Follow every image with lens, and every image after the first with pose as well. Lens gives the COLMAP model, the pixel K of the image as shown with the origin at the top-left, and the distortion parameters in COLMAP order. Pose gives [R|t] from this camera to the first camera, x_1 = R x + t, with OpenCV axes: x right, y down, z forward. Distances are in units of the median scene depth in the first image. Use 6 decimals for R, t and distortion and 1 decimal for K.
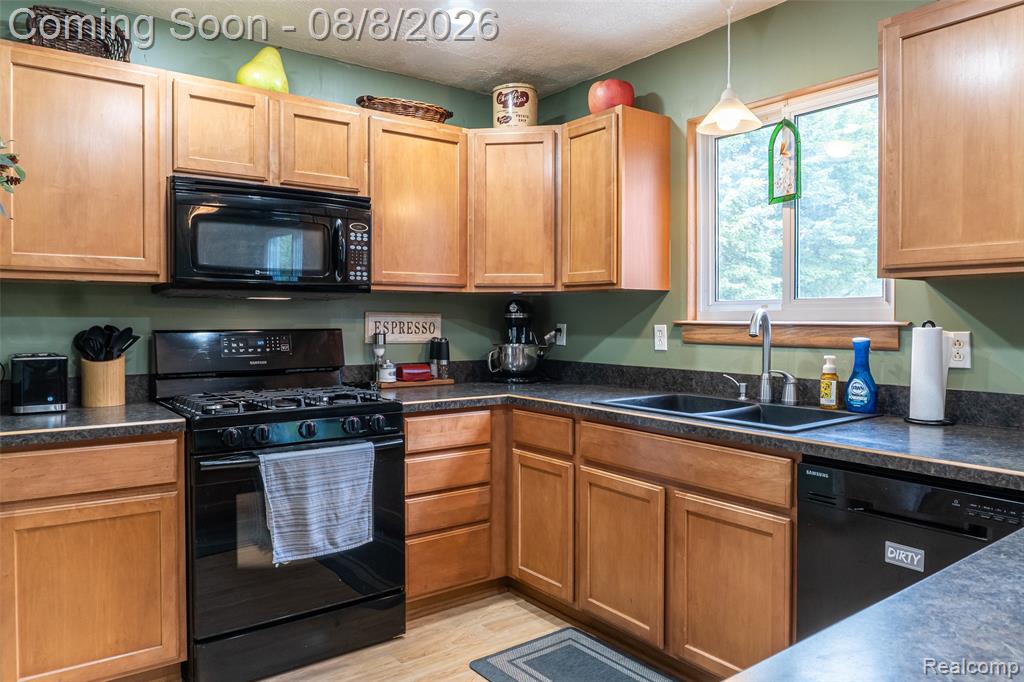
lens RADIAL K [[709.1, 0, 512.7], [0, 709.1, 327.1], [0, 0, 1]] dist [-0.006724, -0.001163]
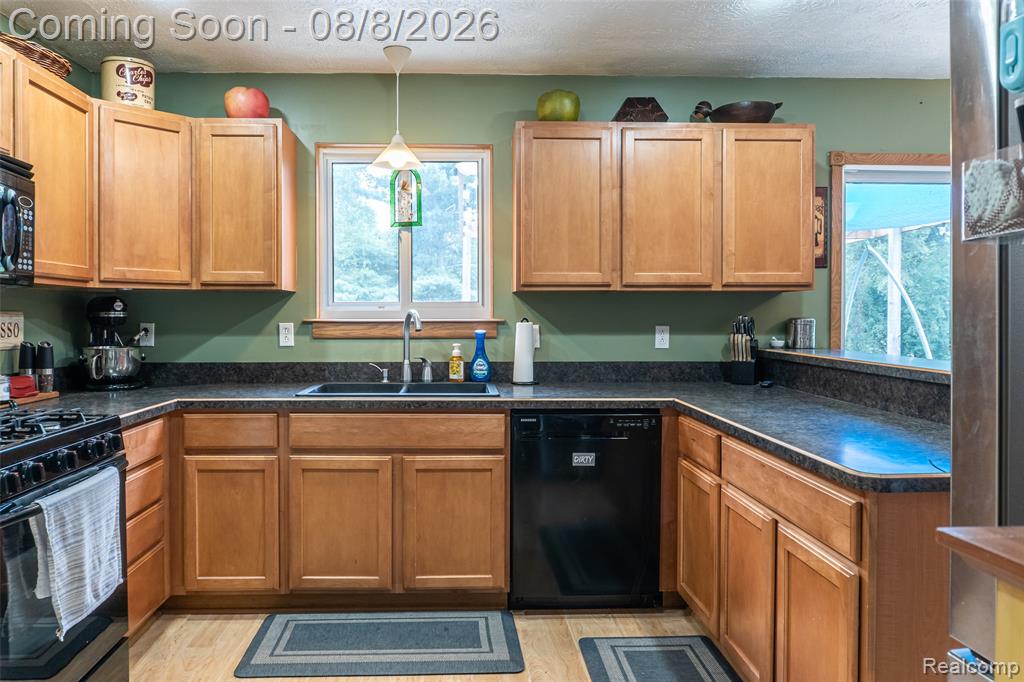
lens RADIAL K [[713.8, 0, 468.5], [0, 713.8, 319.1], [0, 0, 1]] dist [-0.004330, -0.000874]
pose [[0.571139, -0.006286, 0.820829, -0.572400], [0.011984, 0.999928, -0.000681, -0.005456], [-0.820766, 0.010226, 0.571174, 0.150503]]
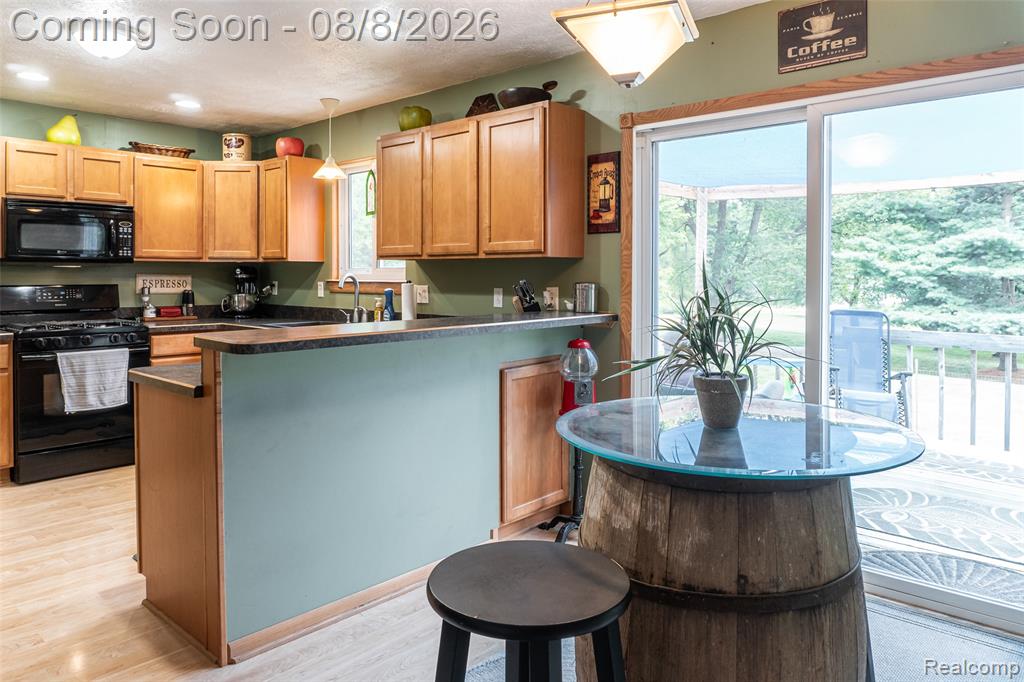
lens RADIAL K [[725.3, 0, 508.8], [0, 725.3, 279.8], [0, 0, 1]] dist [-0.009712, -0.004433]
pose [[0.985257, 0.000363, 0.171081, 0.380676], [0.000442, 0.999989, -0.004664, -0.000253], [-0.171081, 0.004671, 0.985246, -0.836194]]
